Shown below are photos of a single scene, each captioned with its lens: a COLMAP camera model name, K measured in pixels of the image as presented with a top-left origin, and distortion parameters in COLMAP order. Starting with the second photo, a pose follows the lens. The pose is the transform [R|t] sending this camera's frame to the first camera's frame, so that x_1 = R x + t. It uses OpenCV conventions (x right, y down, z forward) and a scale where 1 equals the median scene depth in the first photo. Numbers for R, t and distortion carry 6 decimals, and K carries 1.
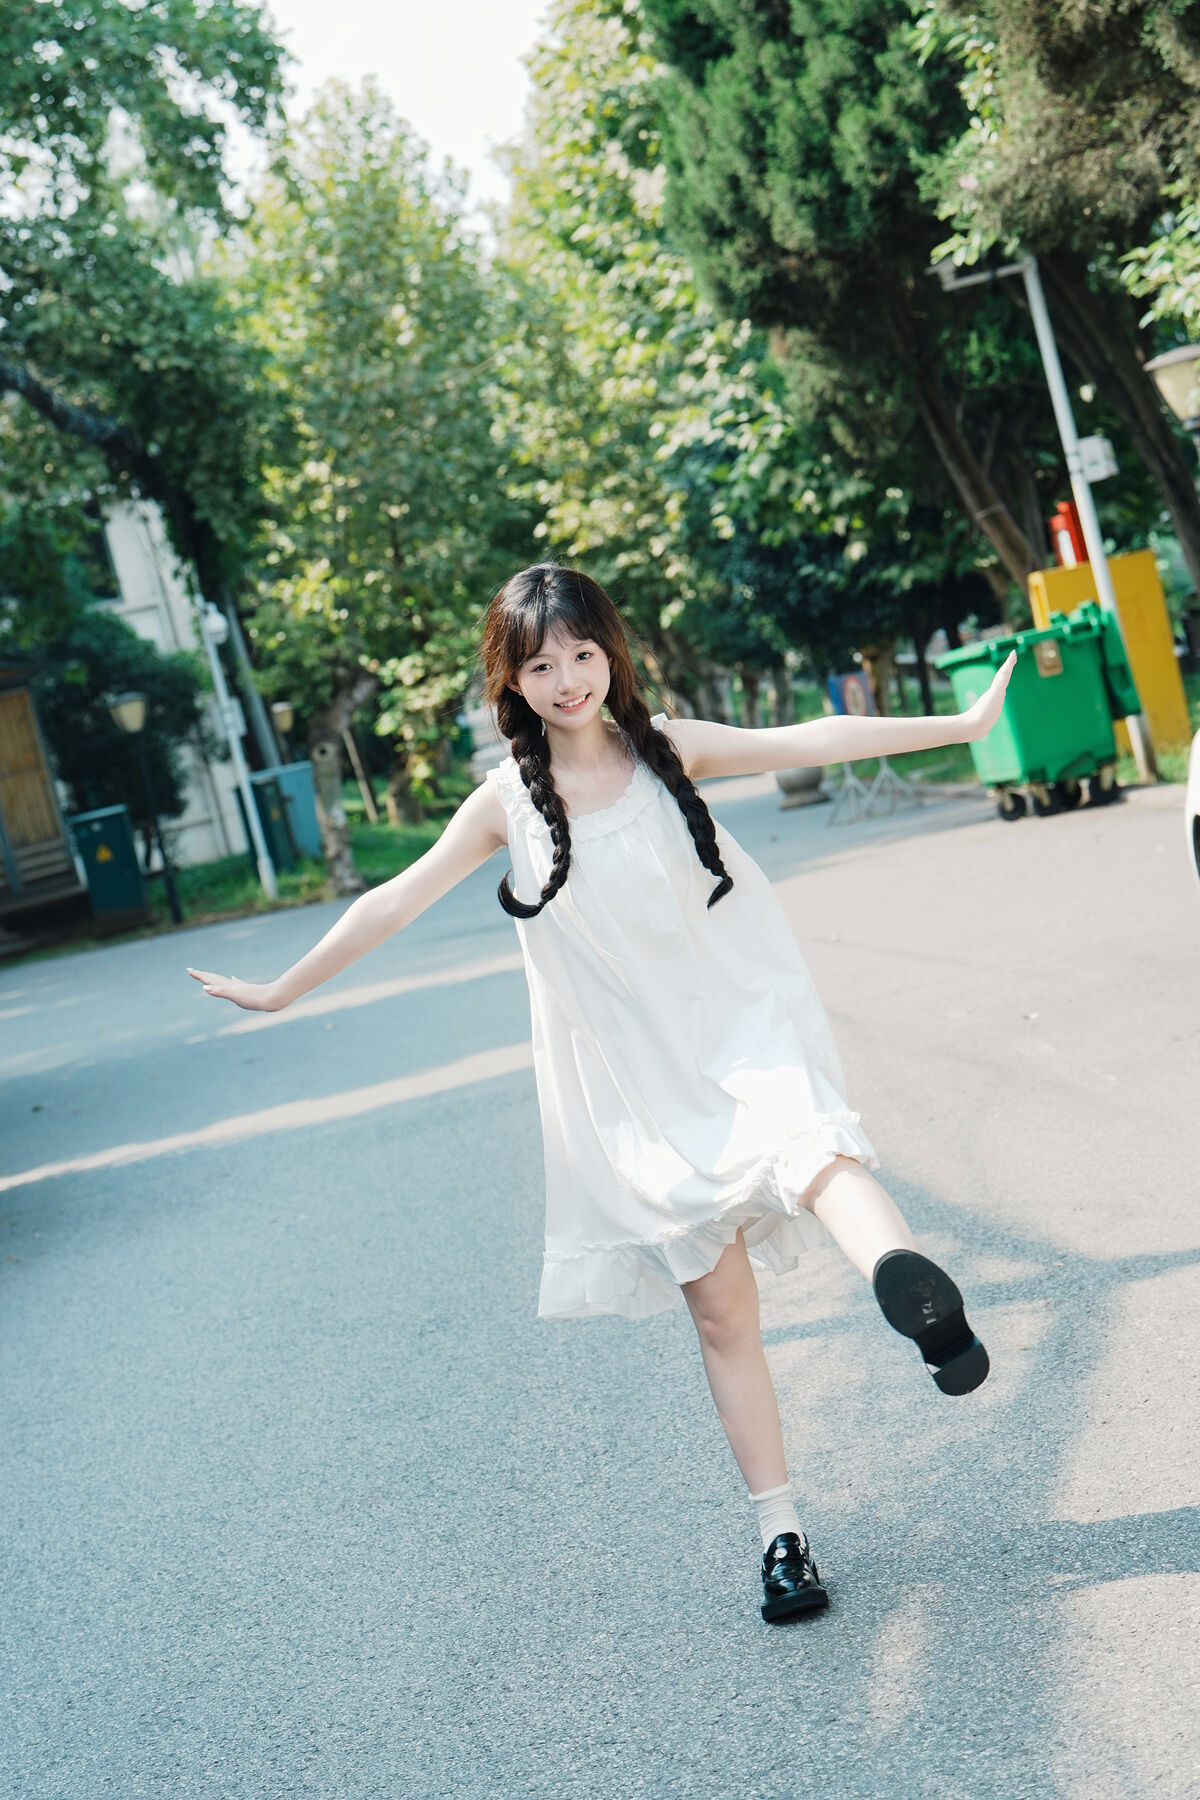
lens RADIAL K [[3401.9, 0, 595.2], [0, 3401.9, 707.2], [0, 0, 1]] dist [0.293886, -2.022452]
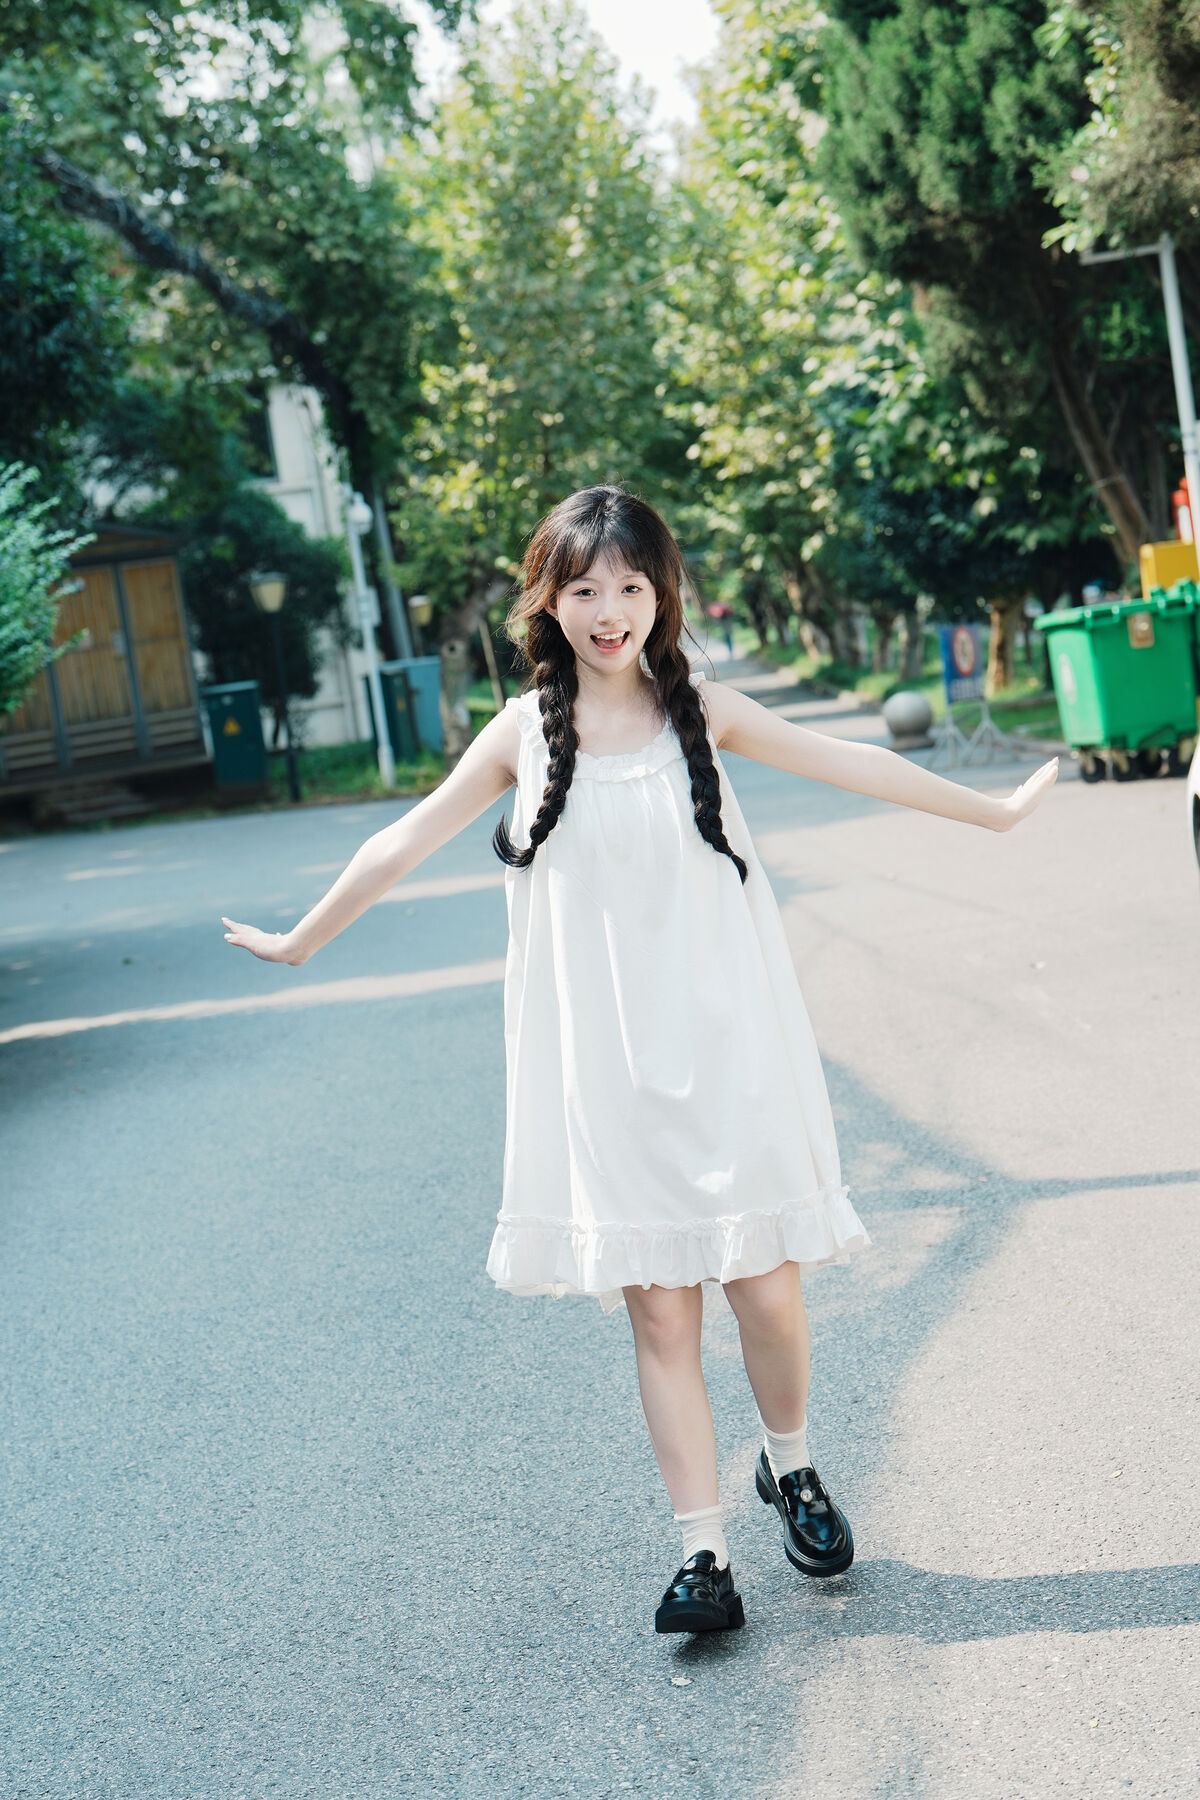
lens RADIAL K [[3401.9, 0, 595.2], [0, 3401.9, 707.2], [0, 0, 1]] dist [0.293886, -2.022452]
pose [[0.994136, 0.099958, -0.041265, 0.006920], [-0.098898, 0.994731, 0.026991, -0.001456], [0.043745, -0.022752, 0.998784, -0.020243]]
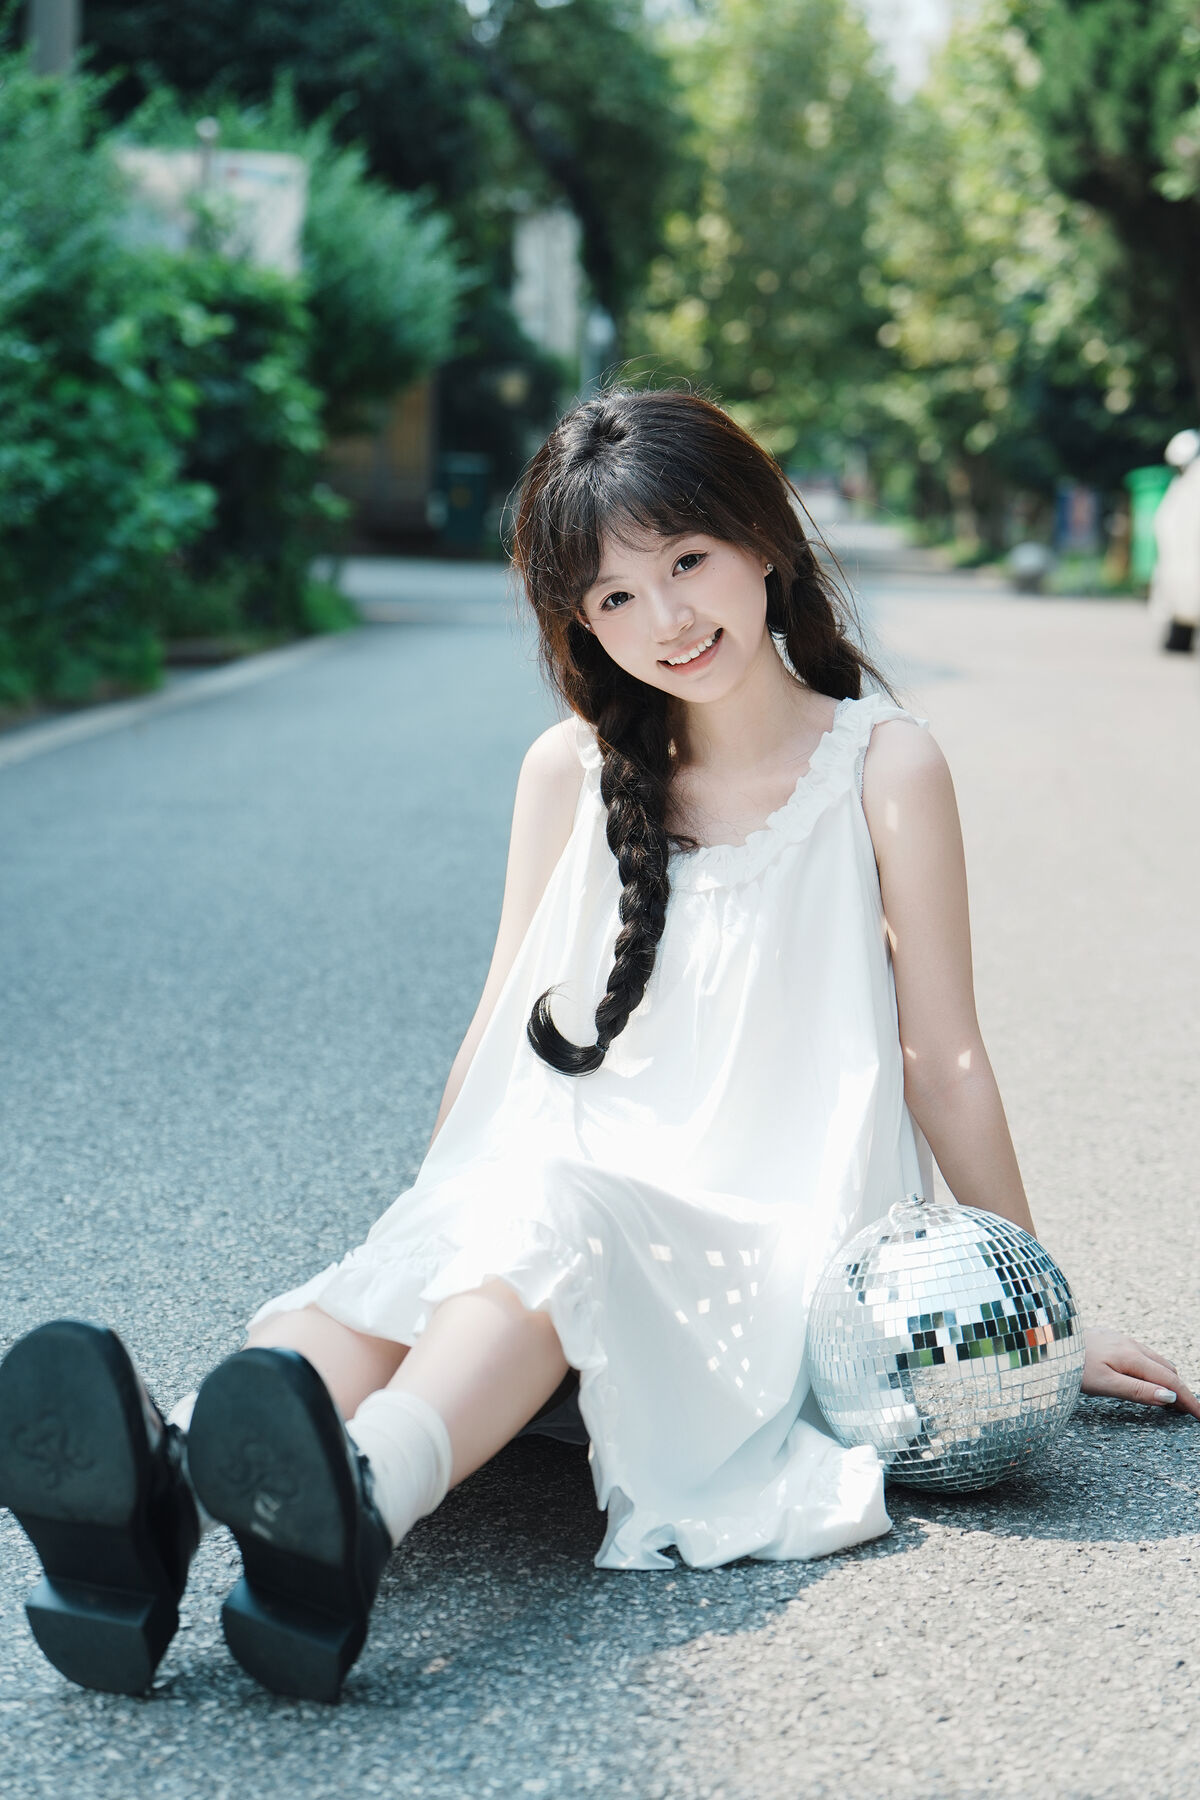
lens RADIAL K [[3401.9, 0, 595.2], [0, 3401.9, 707.2], [0, 0, 1]] dist [0.293886, -2.022452]
pose [[0.961467, 0.264449, -0.075150, 0.012324], [-0.259361, 0.963163, 0.071059, 0.016704], [0.091173, -0.048830, 0.994637, -0.196274]]
